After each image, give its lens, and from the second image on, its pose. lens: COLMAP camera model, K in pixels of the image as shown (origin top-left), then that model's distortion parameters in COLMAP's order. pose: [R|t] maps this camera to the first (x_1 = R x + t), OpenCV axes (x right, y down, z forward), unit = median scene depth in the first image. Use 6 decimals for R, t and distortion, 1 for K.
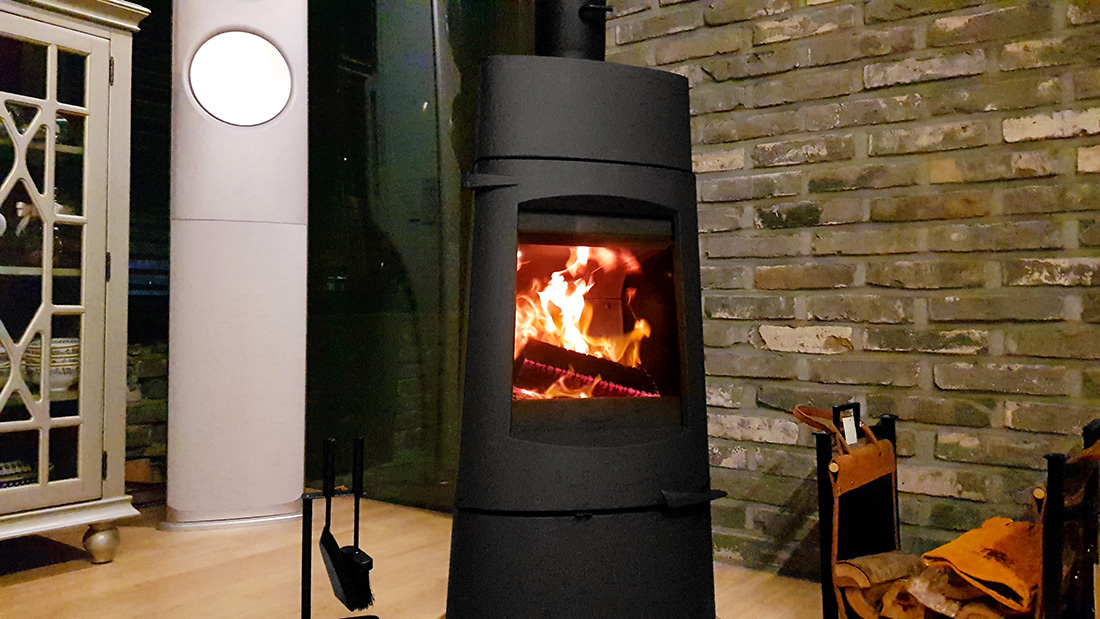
lens RADIAL K [[967.4, 0, 700.0], [0, 967.4, 292.4], [0, 0, 1]] dist [0.010919, -0.006201]
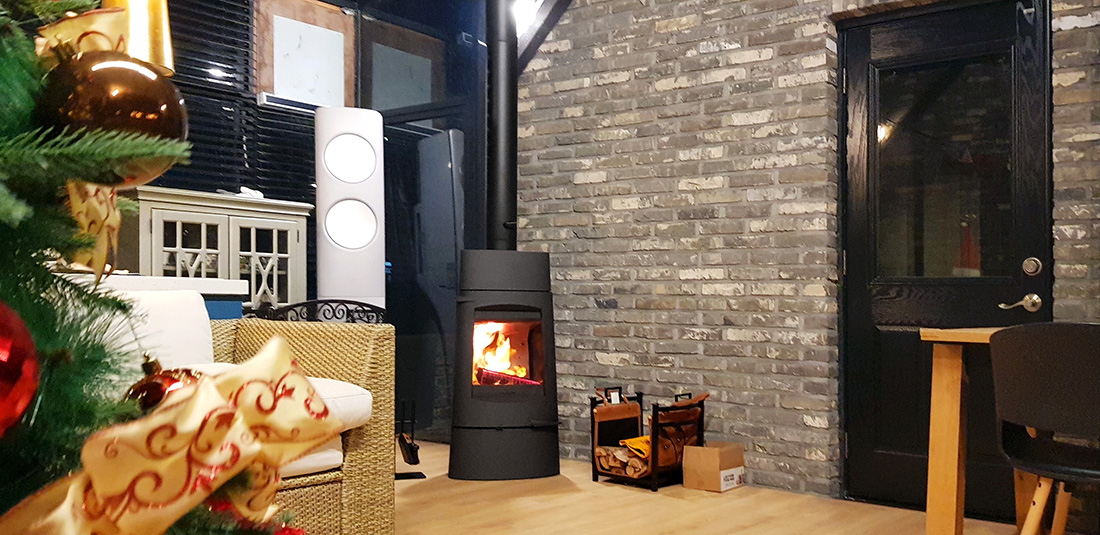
lens RADIAL K [[1017.4, 0, 731.9], [0, 1017.4, 307.4], [0, 0, 1]] dist [0.072077, -0.001801]
pose [[0.999511, 0.003461, -0.031077, 0.482560], [-0.002753, 0.999737, 0.022770, -0.131910], [0.031147, -0.022674, 0.999258, -1.412386]]
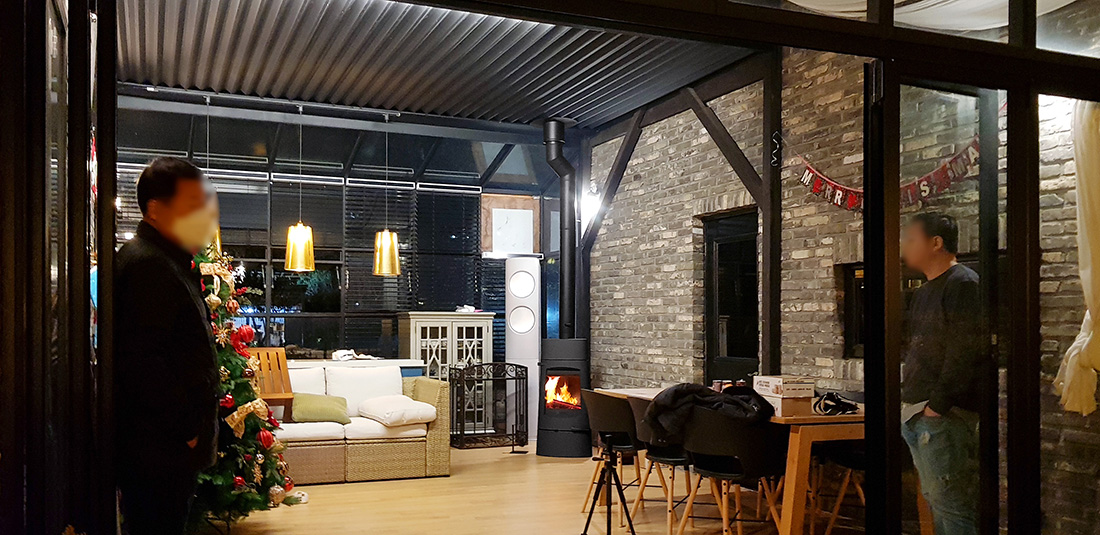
lens RADIAL K [[993.9, 0, 587.0], [0, 993.9, 332.8], [0, 0, 1]] dist [-0.009548, 0.000386]
pose [[0.858113, -0.001018, -0.513459, 2.205829], [0.009434, 0.999860, 0.013785, -0.290660], [0.513373, -0.016673, 0.858003, -2.771789]]
